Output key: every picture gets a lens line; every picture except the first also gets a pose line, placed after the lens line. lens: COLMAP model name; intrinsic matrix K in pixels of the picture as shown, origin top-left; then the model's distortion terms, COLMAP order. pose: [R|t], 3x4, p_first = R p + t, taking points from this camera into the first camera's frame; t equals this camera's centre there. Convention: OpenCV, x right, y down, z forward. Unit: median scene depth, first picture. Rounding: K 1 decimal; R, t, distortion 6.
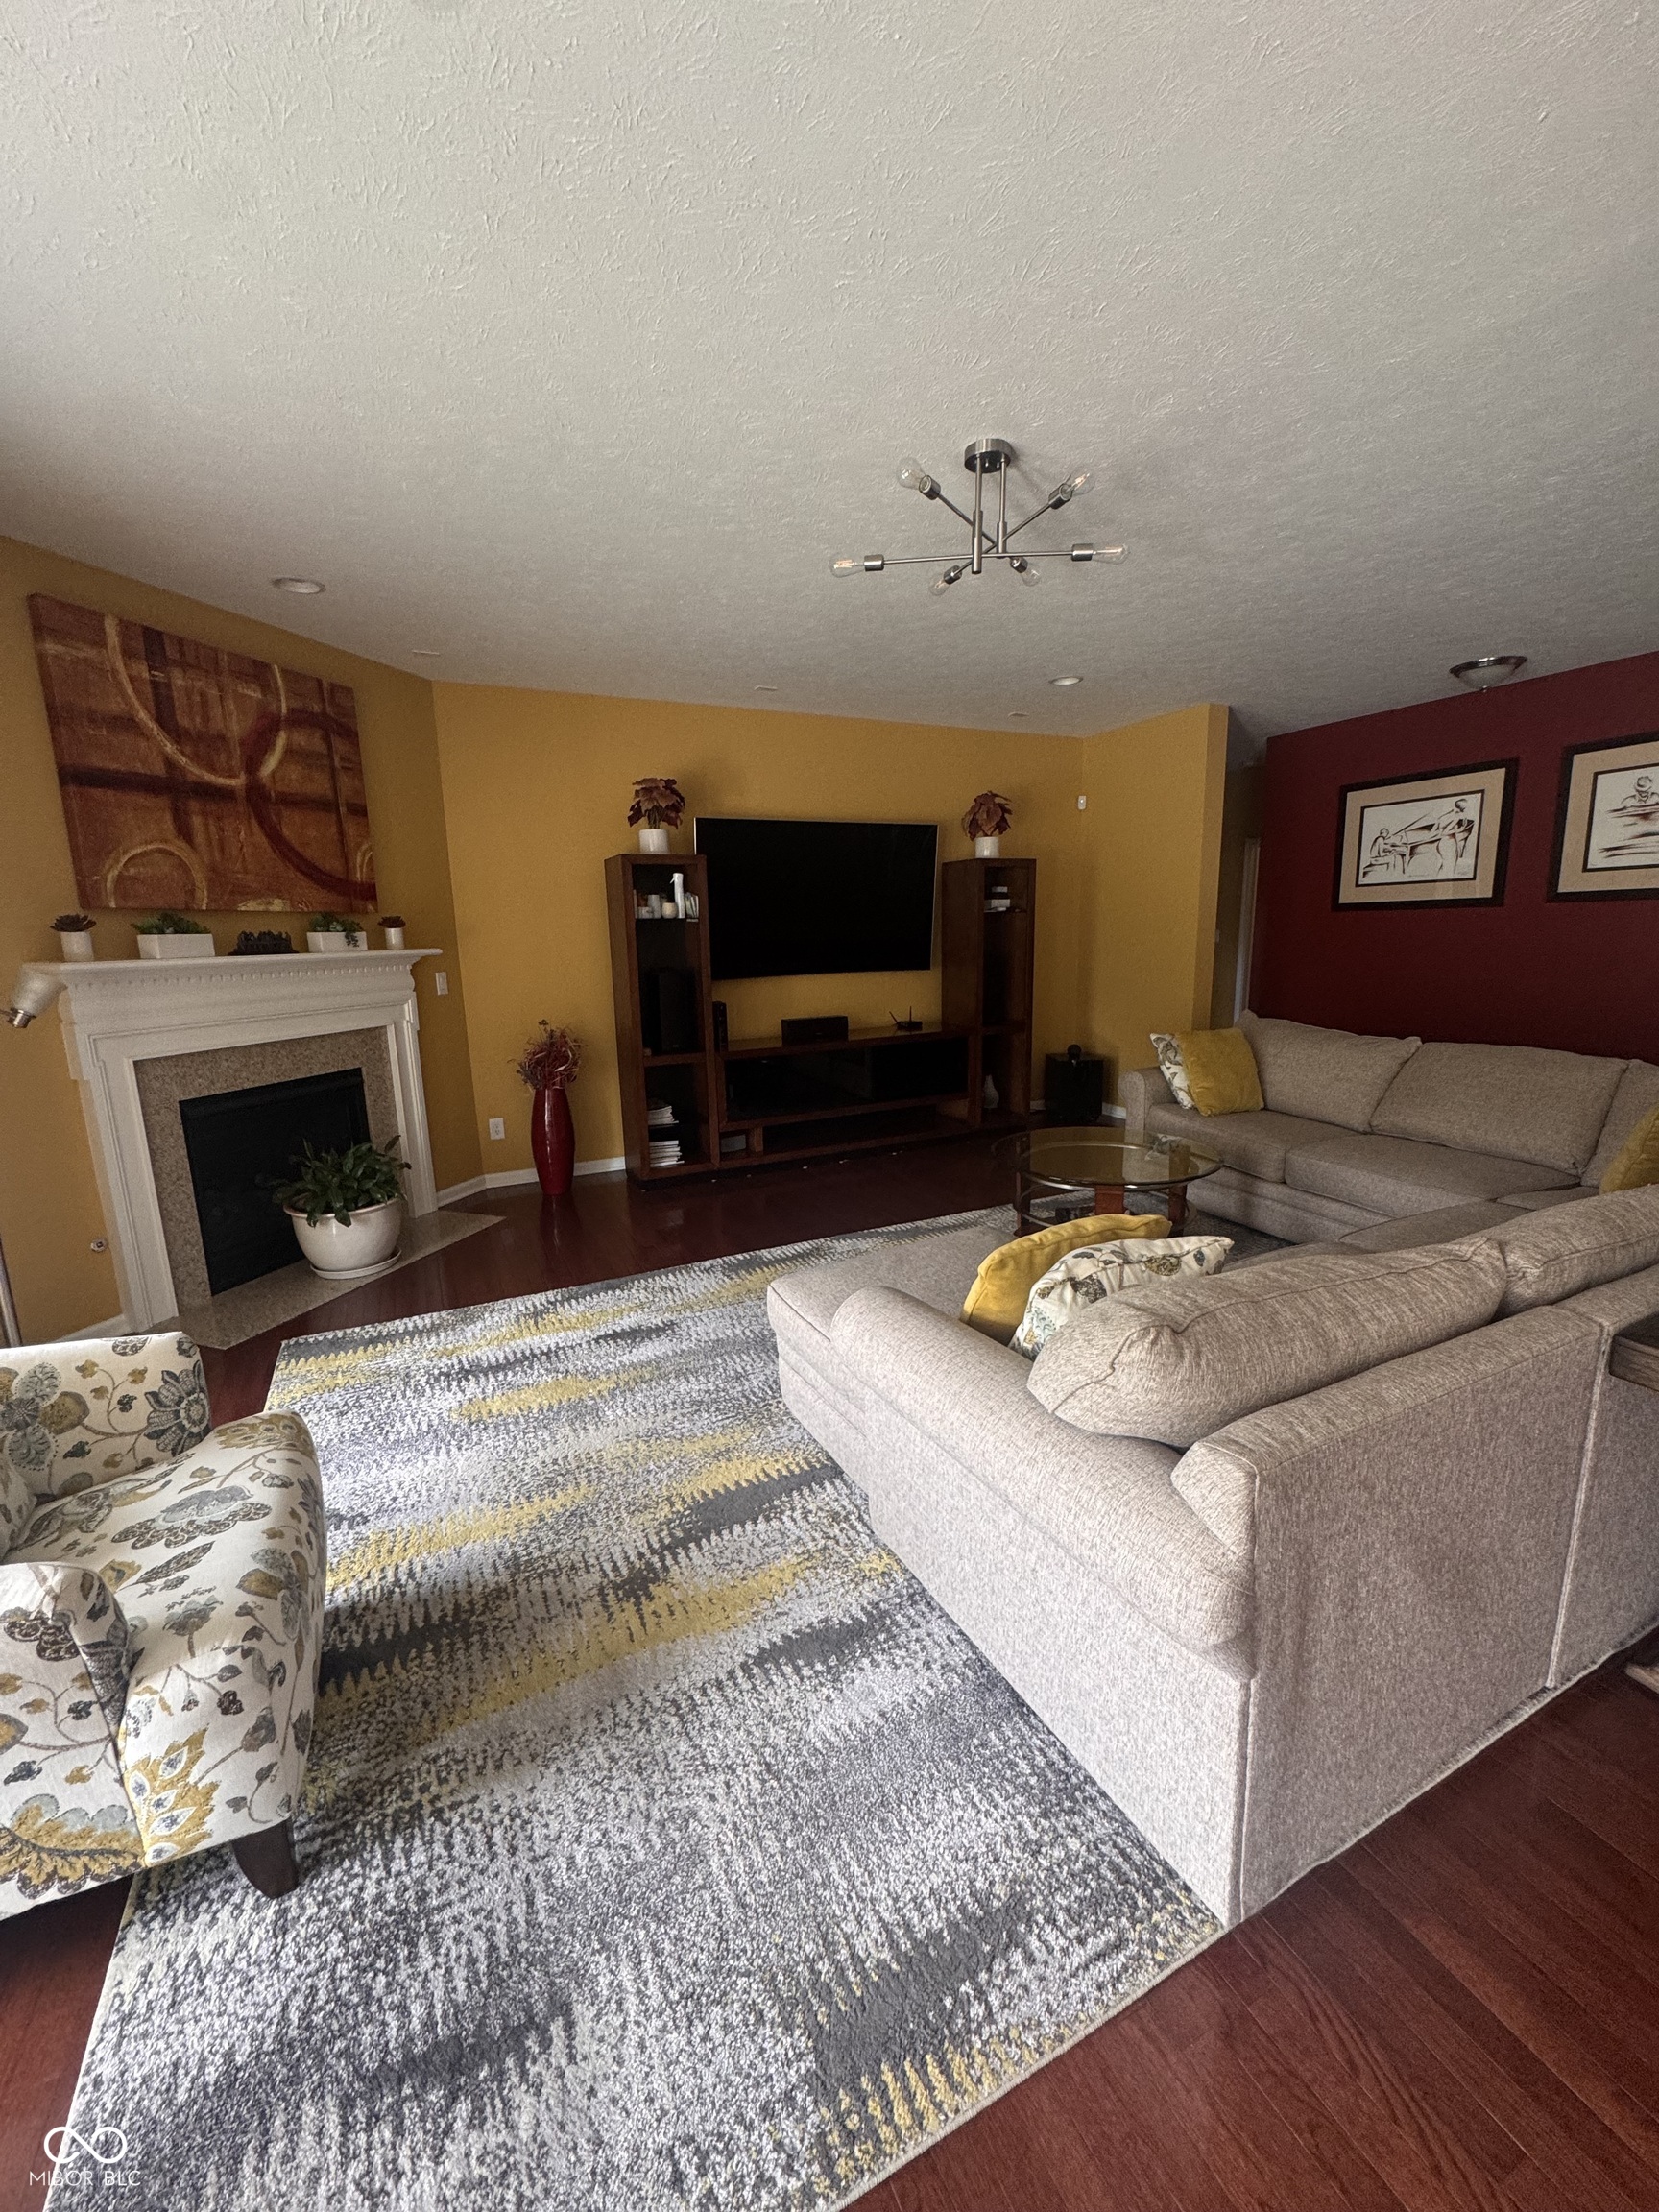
lens RADIAL K [[885.2, 0, 829.5], [0, 885.2, 1106.0], [0, 0, 1]] dist [-0.007688, -0.000042]
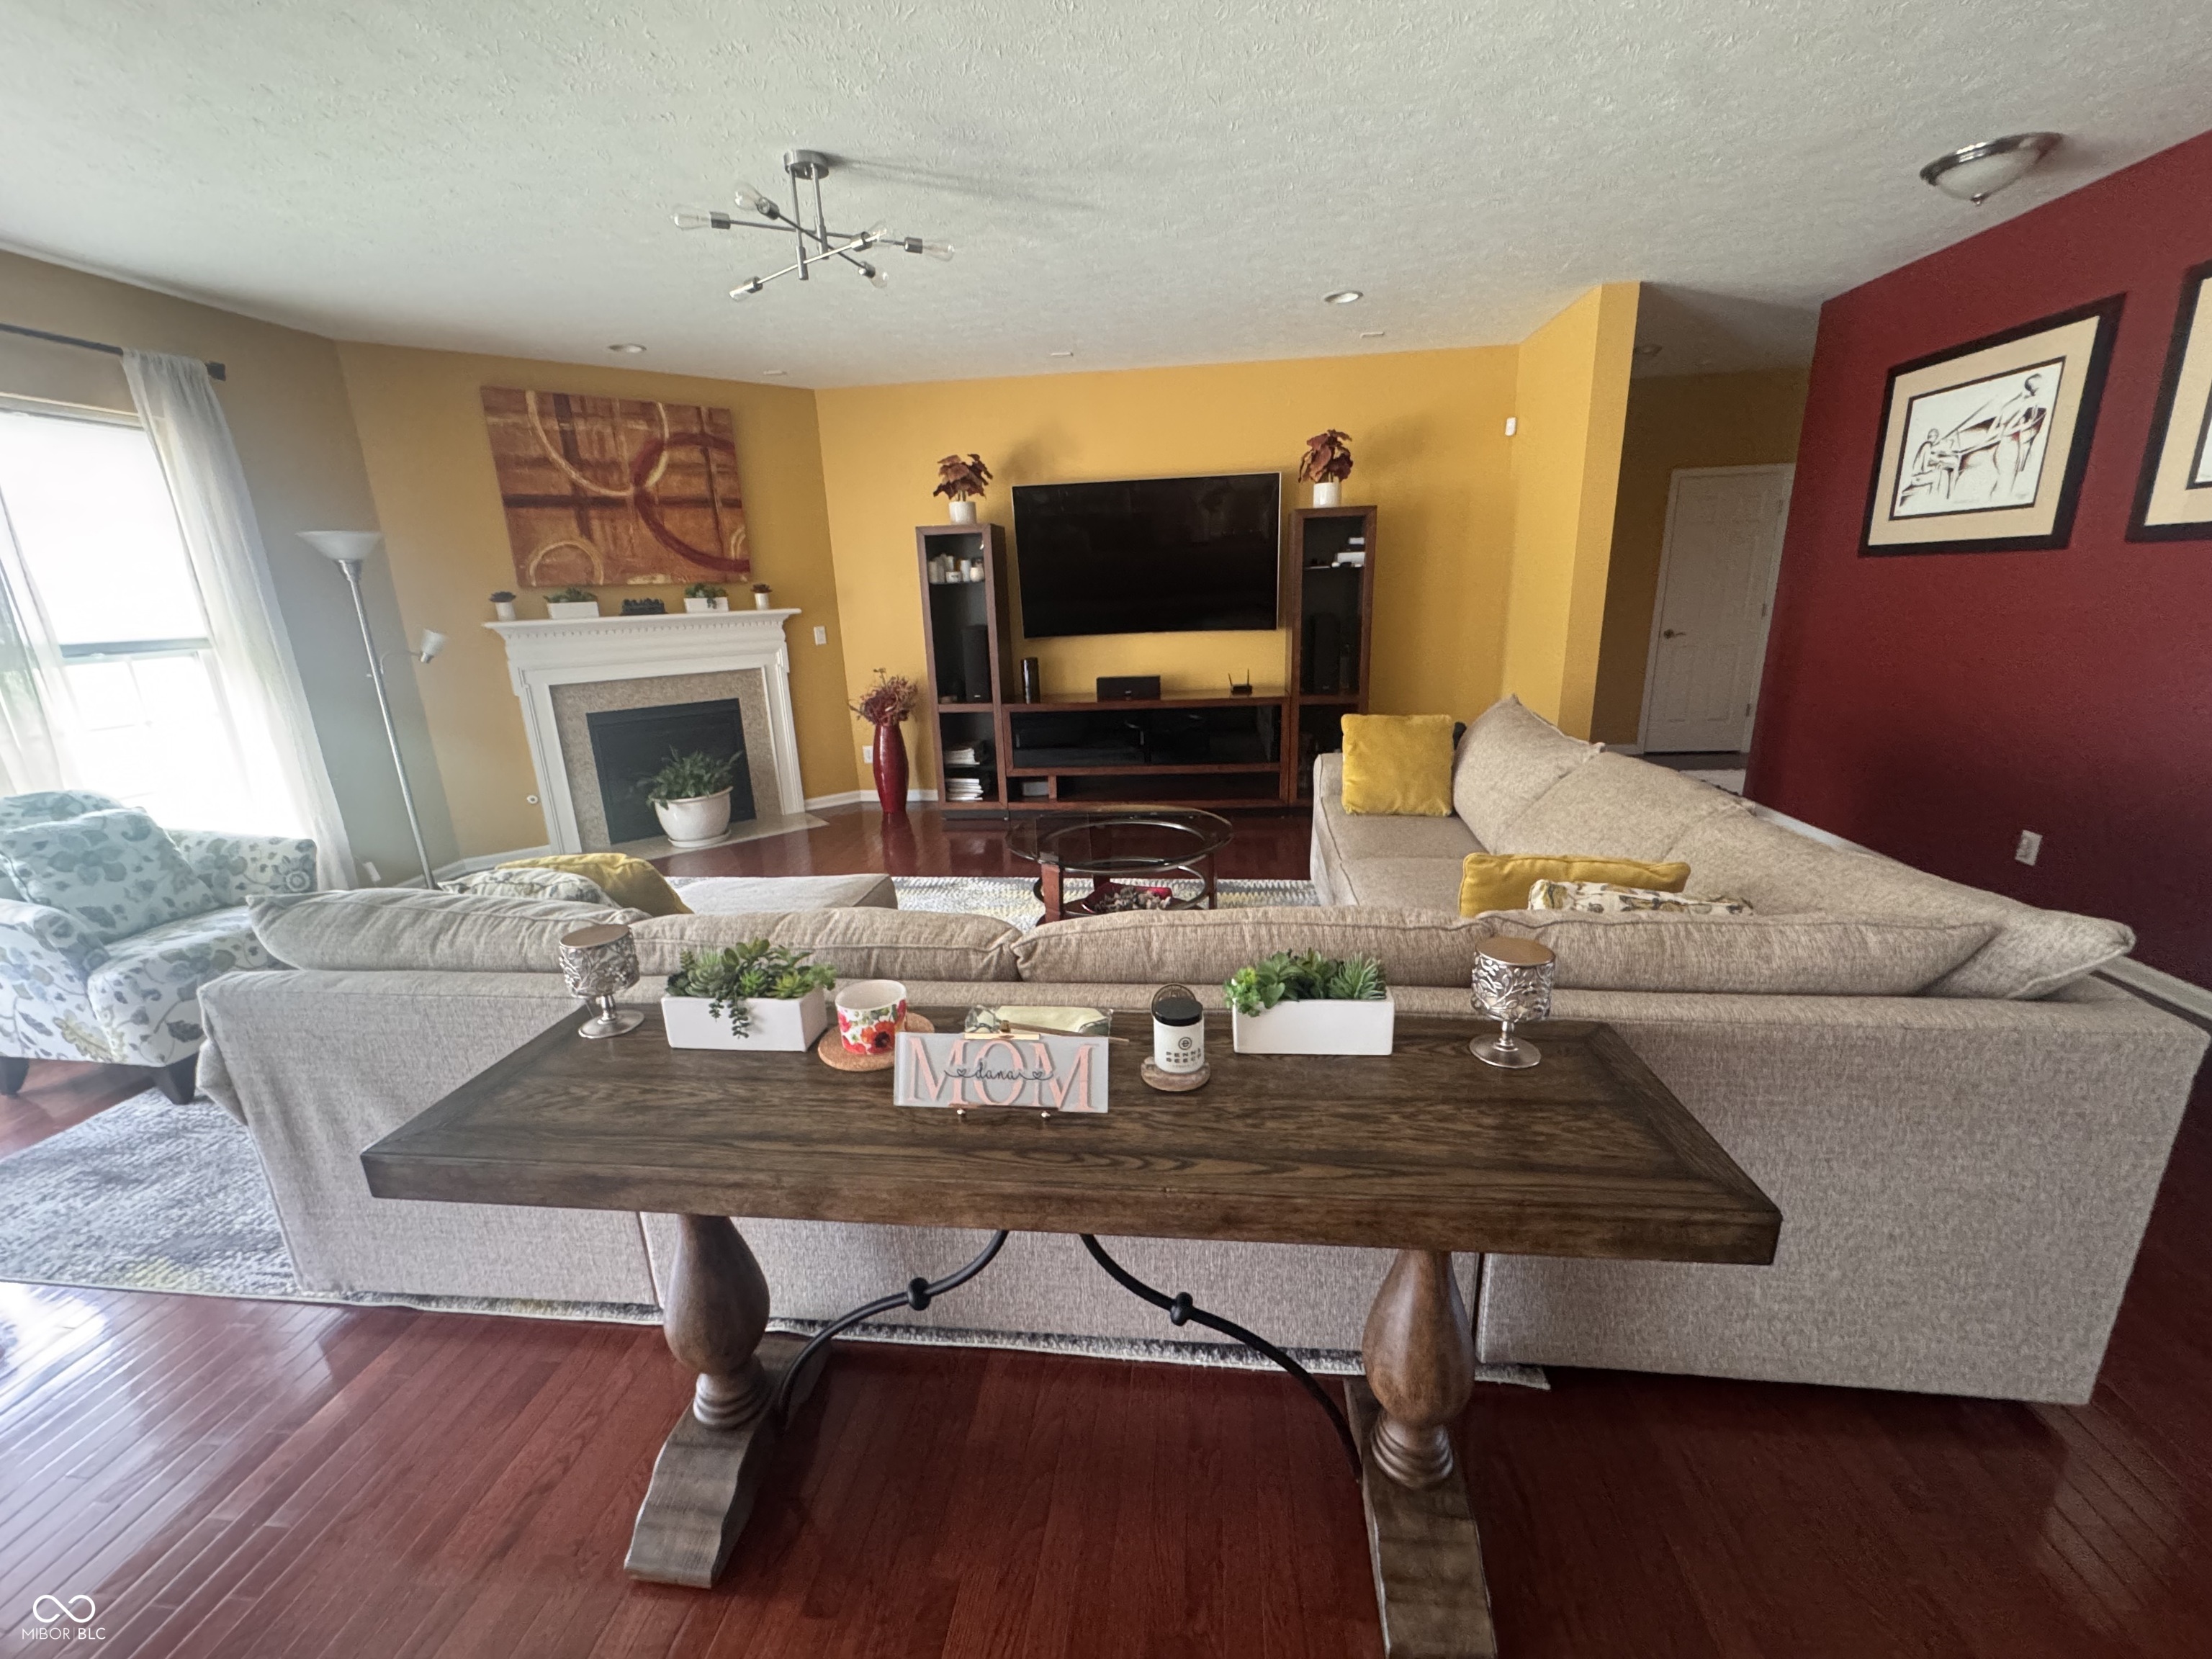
lens RADIAL K [[888.6, 0, 1106.0], [0, 888.6, 829.5], [0, 0, 1]] dist [-0.002831, -0.000257]
pose [[0.844488, 0.137824, -0.517536, 0.730529], [-0.091303, 0.989224, 0.114454, -0.055894], [0.527734, -0.049403, 0.847972, 0.142899]]
